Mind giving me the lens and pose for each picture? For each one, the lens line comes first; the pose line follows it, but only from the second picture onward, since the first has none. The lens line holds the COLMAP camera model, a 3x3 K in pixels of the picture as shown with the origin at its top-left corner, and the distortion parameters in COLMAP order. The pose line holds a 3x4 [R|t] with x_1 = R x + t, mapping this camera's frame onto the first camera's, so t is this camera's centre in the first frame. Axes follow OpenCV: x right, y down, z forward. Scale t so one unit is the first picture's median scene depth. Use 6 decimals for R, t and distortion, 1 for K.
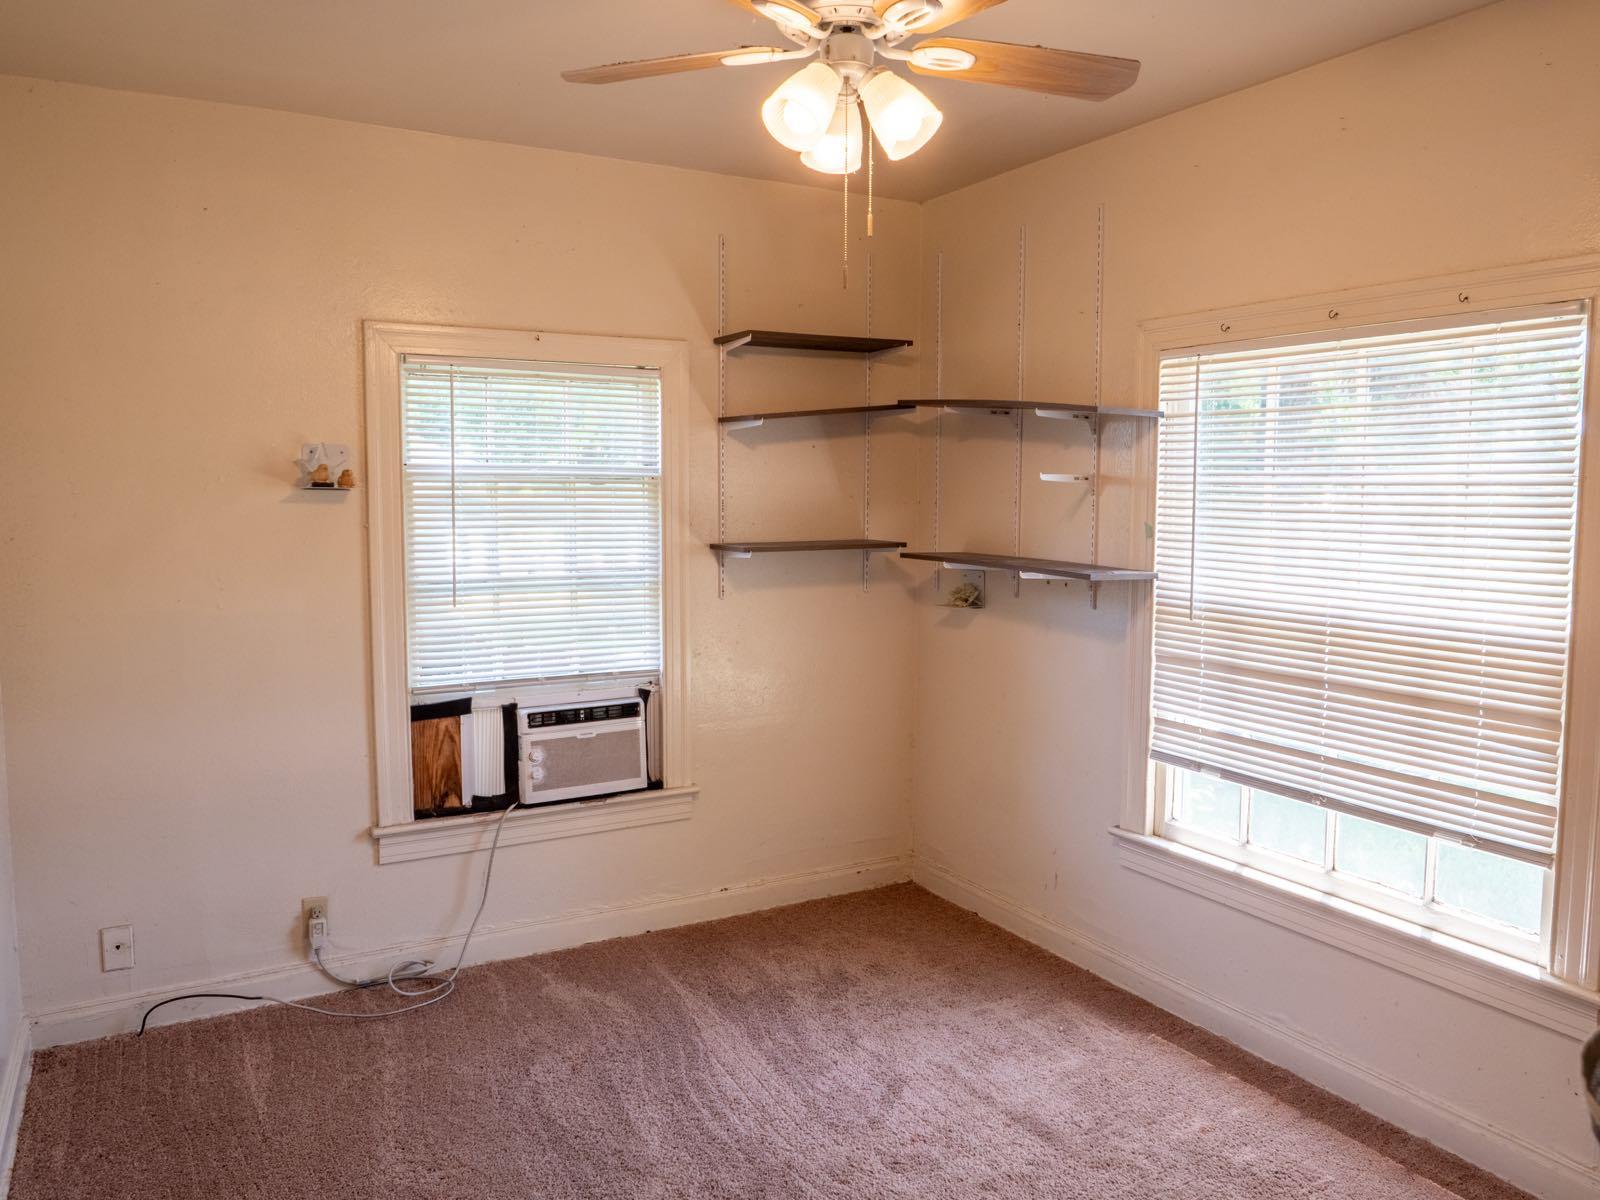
lens RADIAL K [[1162.7, 0, 800.6], [0, 1162.7, 587.6], [0, 0, 1]] dist [-0.050275, 0.018242]
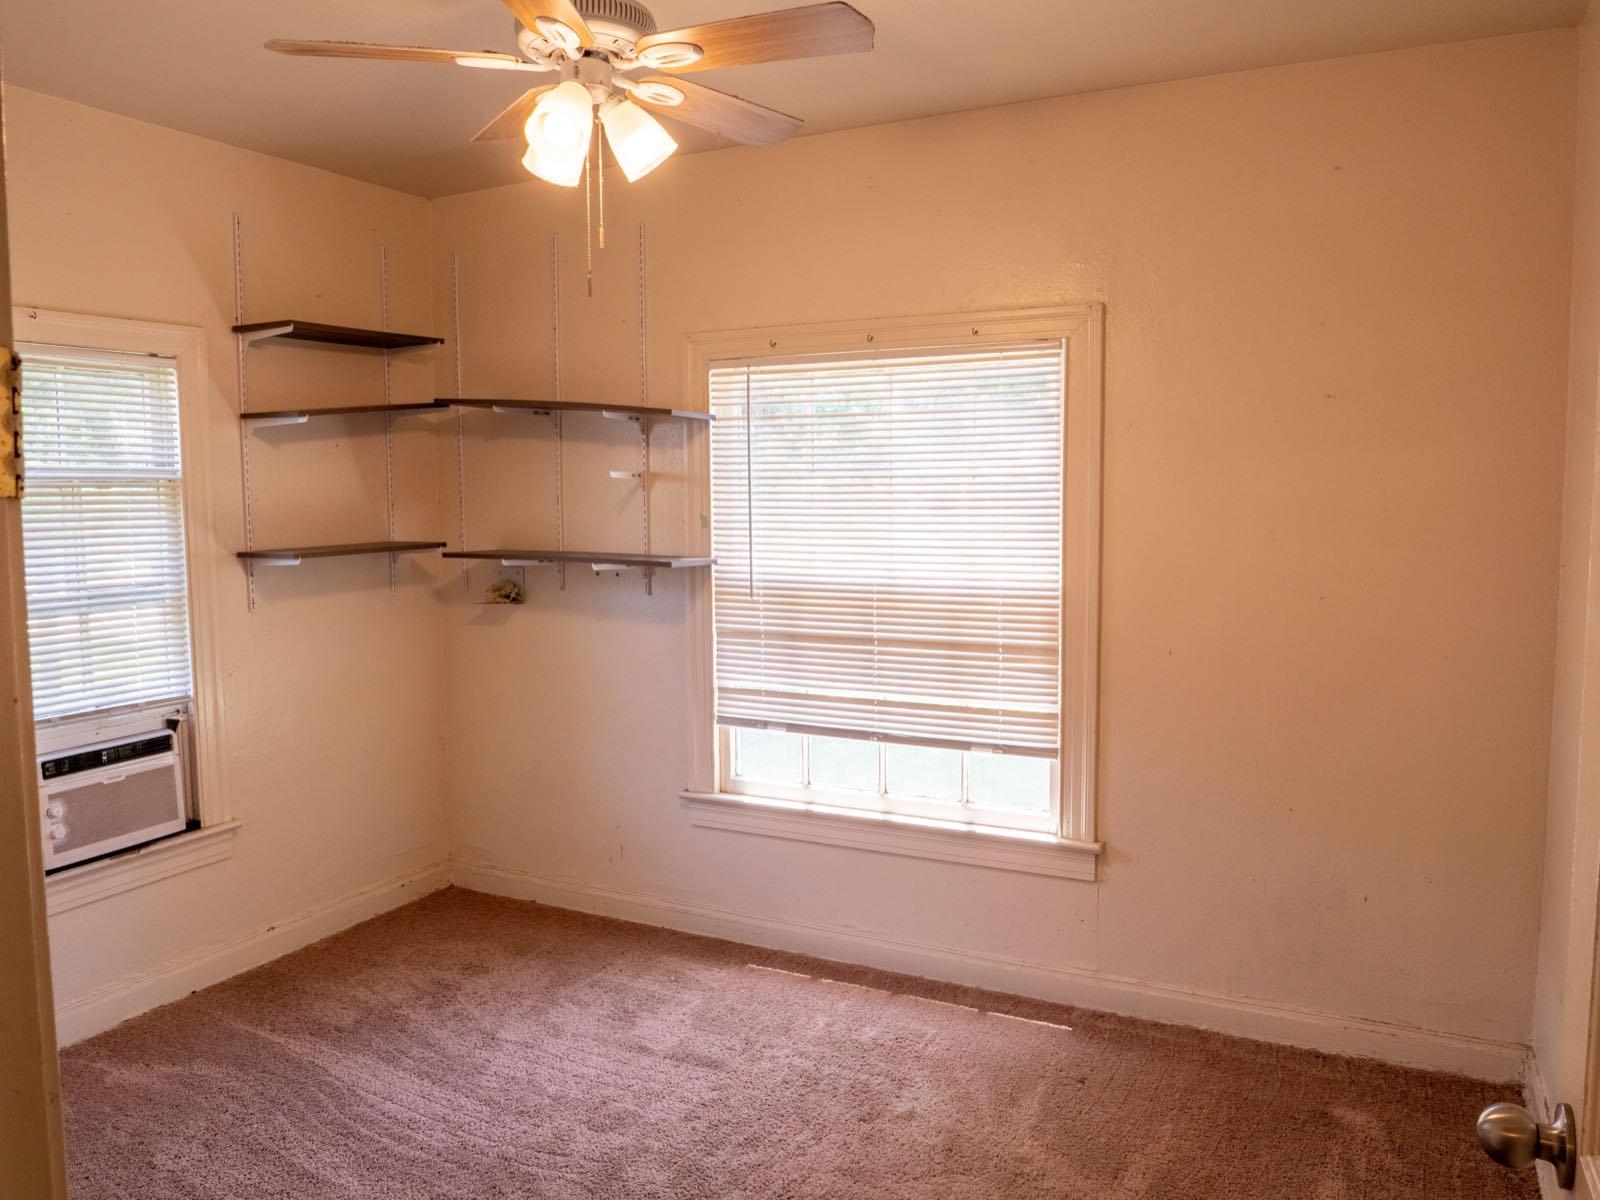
lens RADIAL K [[1162.7, 0, 824.1], [0, 1162.7, 588.8], [0, 0, 1]] dist [-0.050275, 0.018242]
pose [[0.835180, -0.060646, 0.546622, -0.218088], [0.059839, 0.998021, 0.019299, 0.001246], [-0.546711, 0.016591, 0.837157, -0.001877]]
